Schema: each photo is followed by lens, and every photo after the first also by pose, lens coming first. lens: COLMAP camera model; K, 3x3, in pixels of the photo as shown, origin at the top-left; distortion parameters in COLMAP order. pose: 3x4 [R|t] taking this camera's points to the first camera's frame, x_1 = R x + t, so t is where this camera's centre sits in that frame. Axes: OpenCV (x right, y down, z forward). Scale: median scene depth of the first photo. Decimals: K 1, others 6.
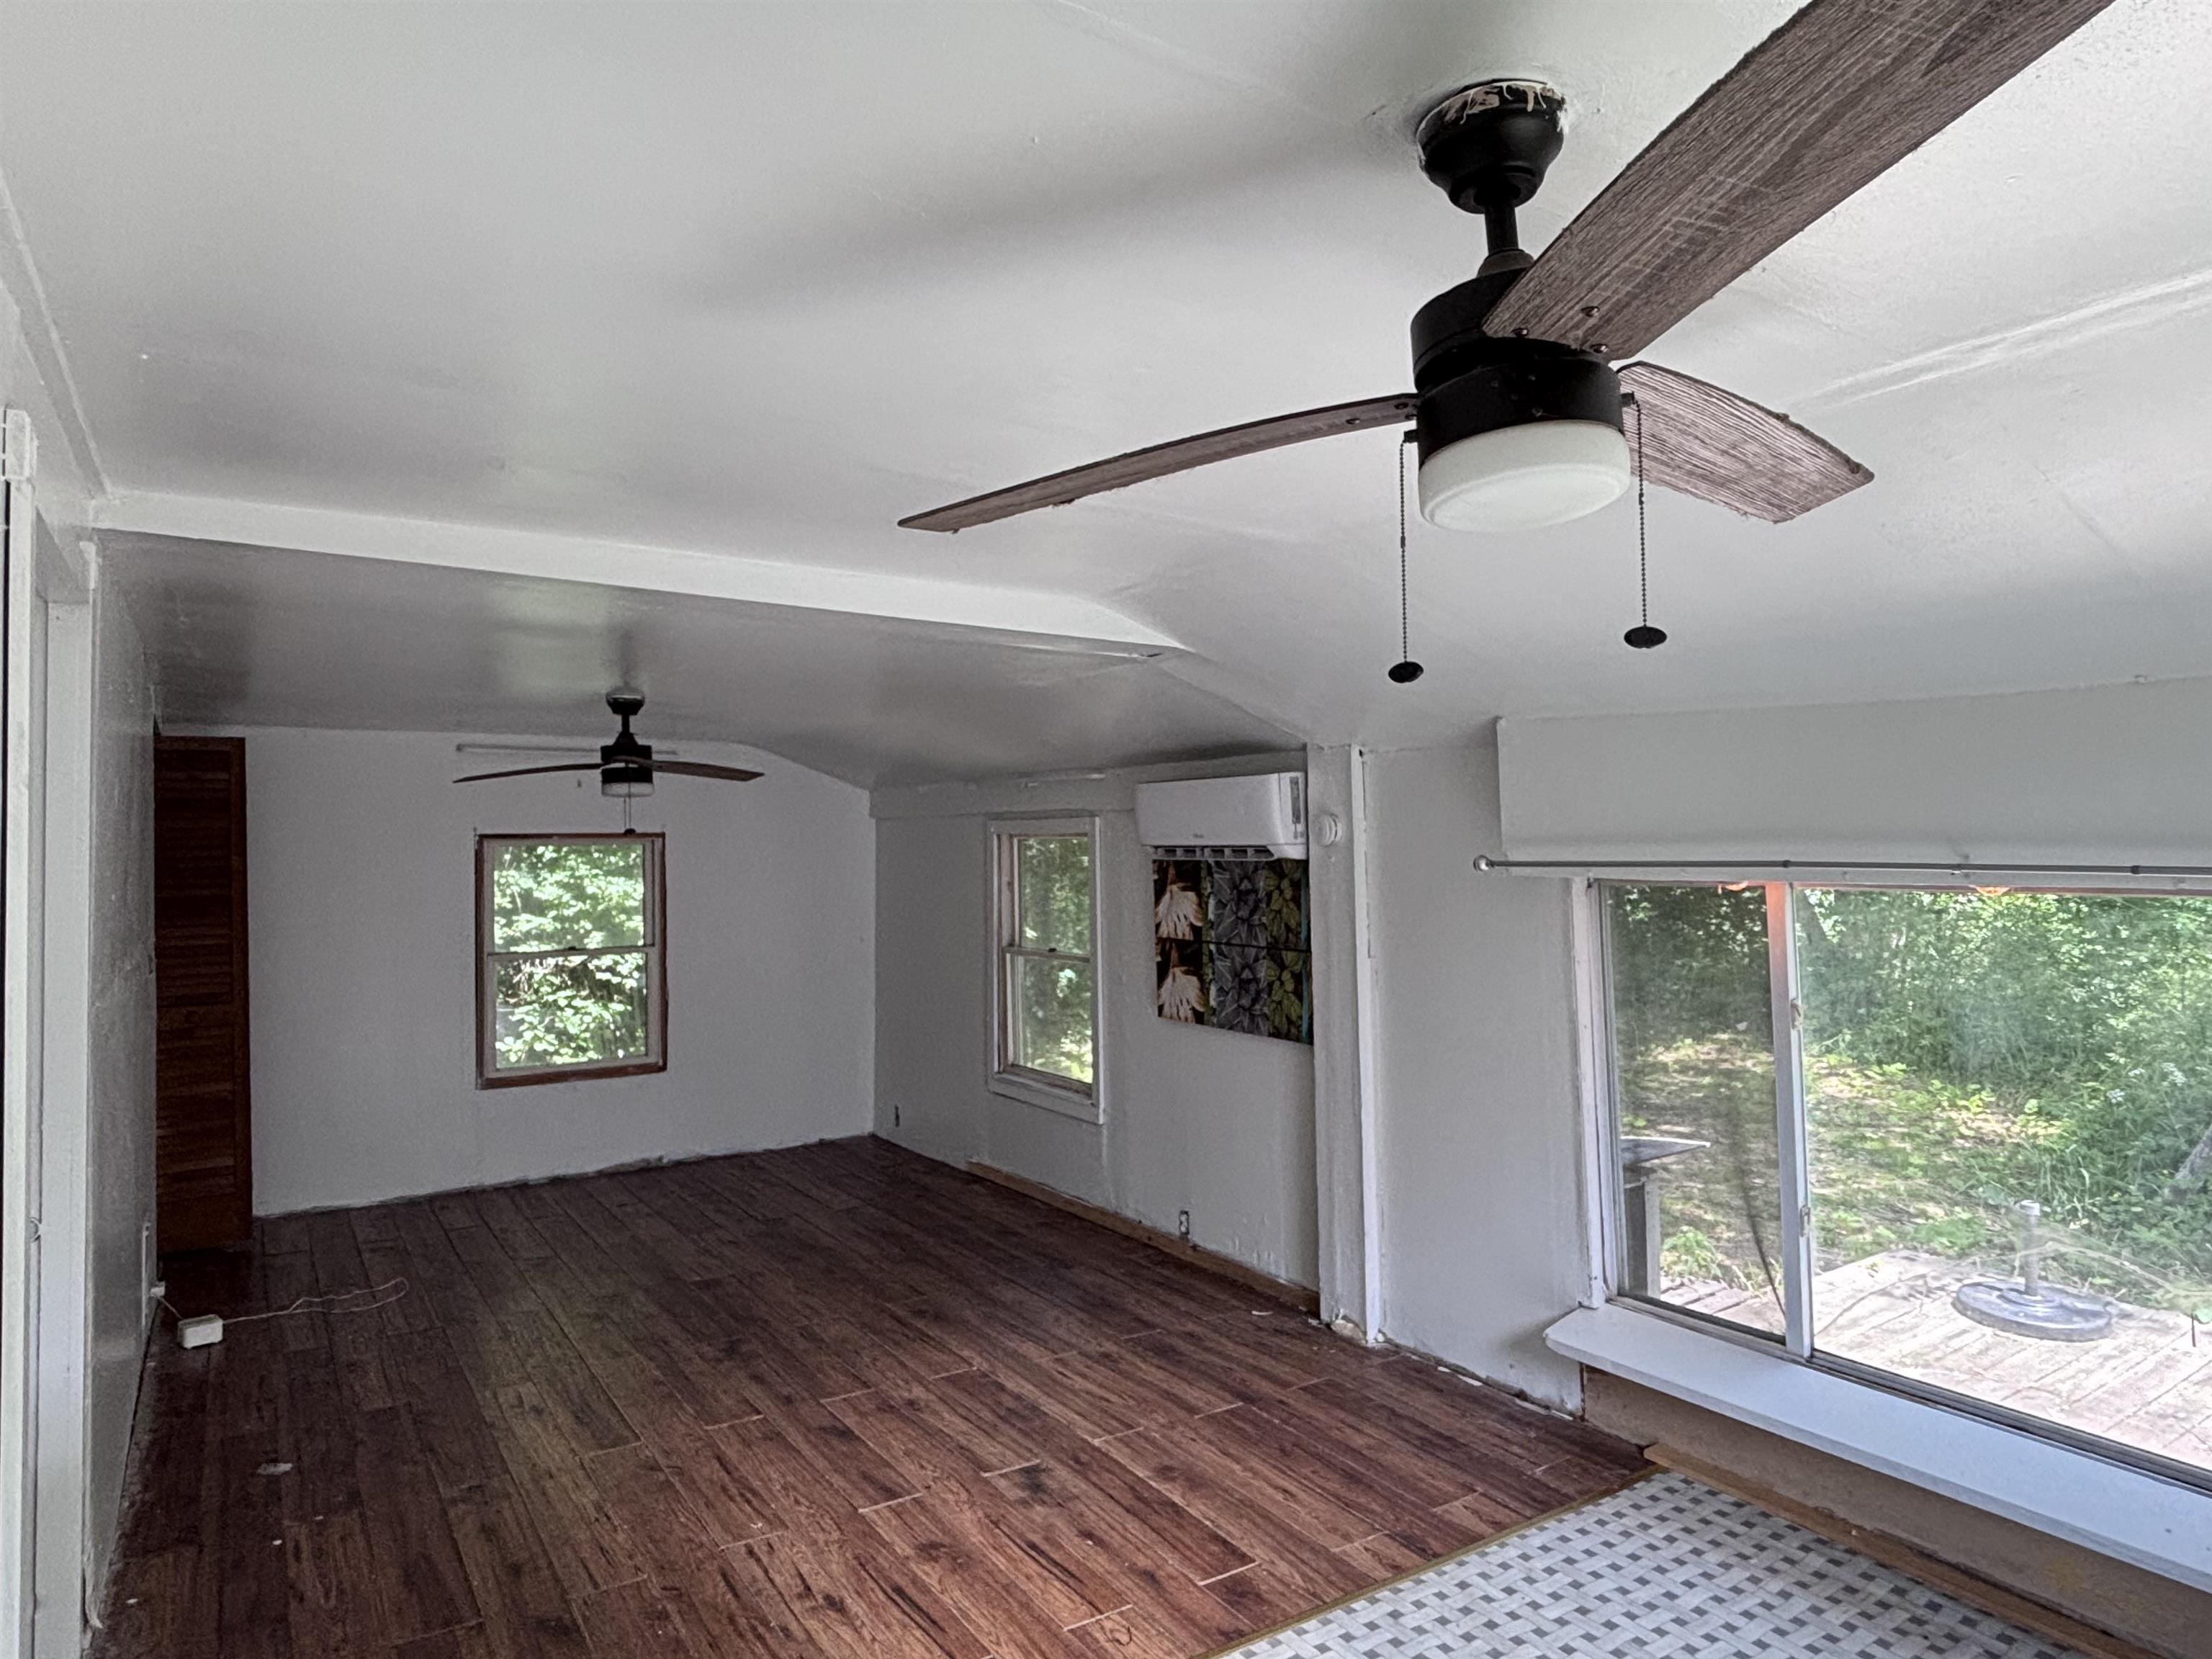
lens RADIAL K [[1343.7, 0, 1102.9], [0, 1343.7, 806.7], [0, 0, 1]] dist [0.040874, -0.067173]
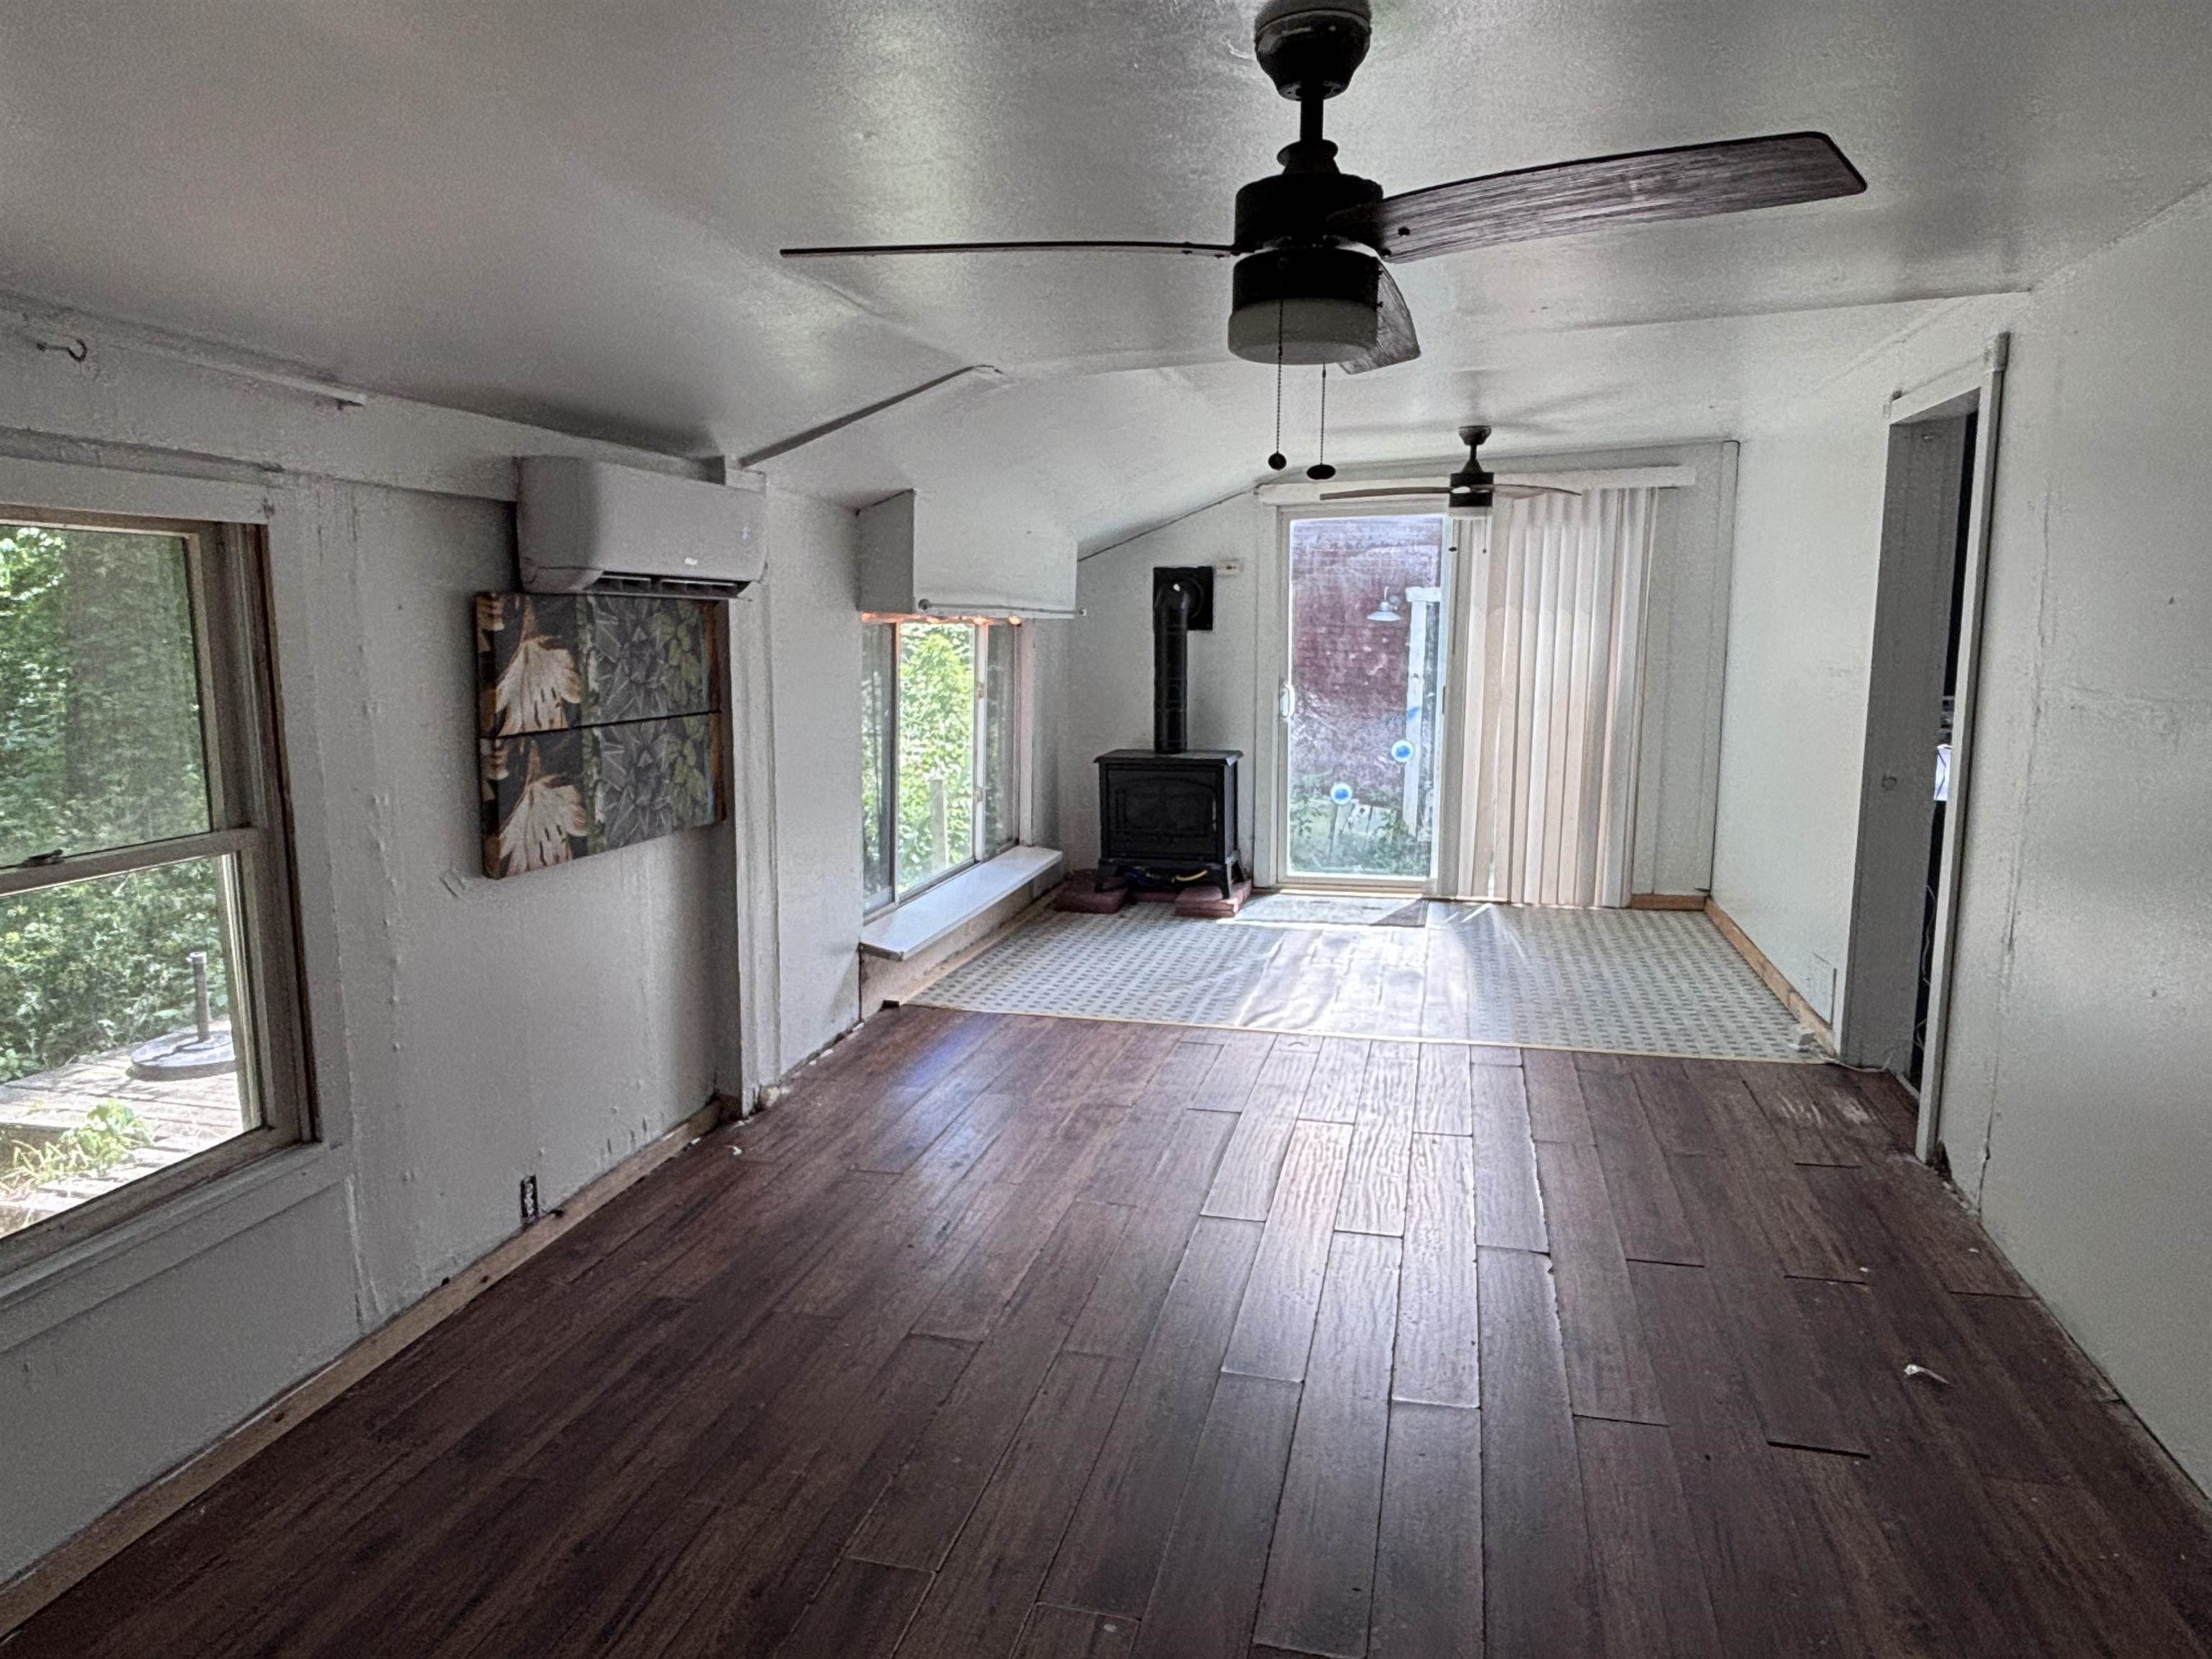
lens RADIAL K [[1315.0, 0, 1102.6], [0, 1315.0, 823.9], [0, 0, 1]] dist [0.052124, -0.060309]
pose [[-0.674458, -0.096950, 0.731920, -0.563942], [-0.009228, 0.992370, 0.122946, 0.067038], [-0.738255, 0.076168, -0.670207, 1.254706]]
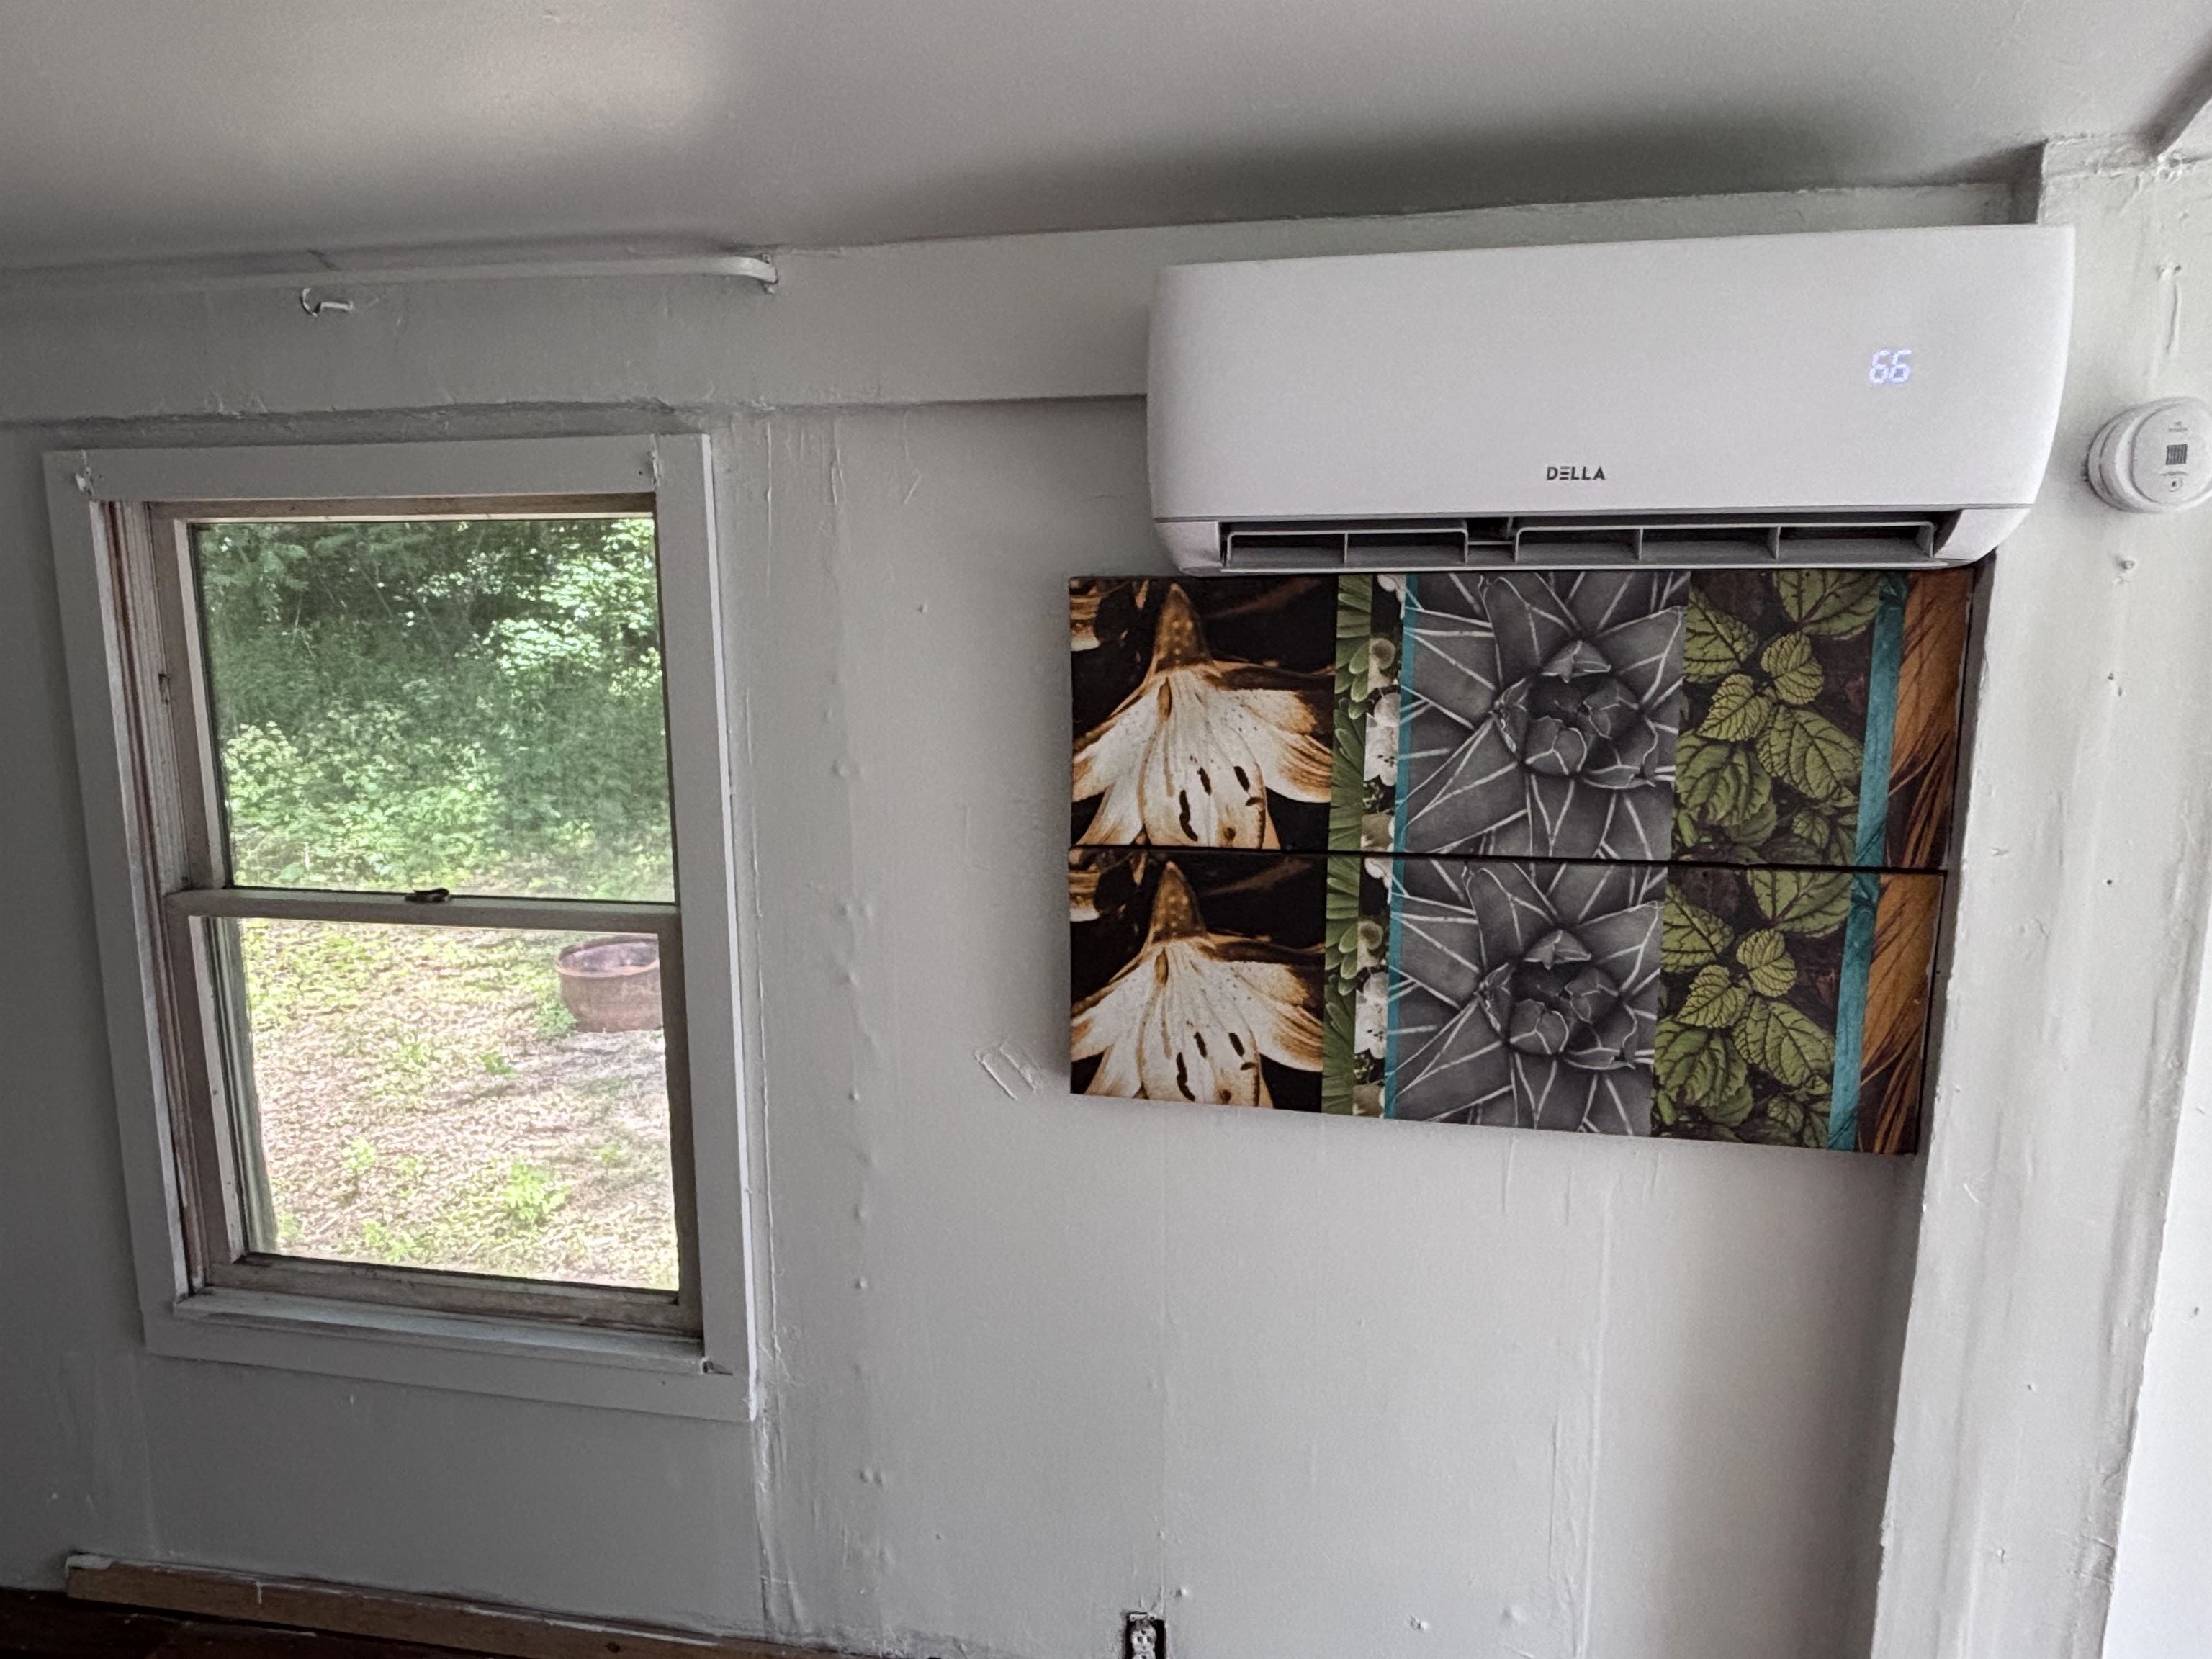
lens RADIAL K [[1315.0, 0, 1102.6], [0, 1315.0, 823.9], [0, 0, 1]] dist [0.052124, -0.060309]
pose [[0.696720, -0.106785, 0.709350, -0.174325], [-0.023703, 0.984891, 0.171546, 0.044393], [-0.716951, -0.136334, 0.683662, 0.841424]]
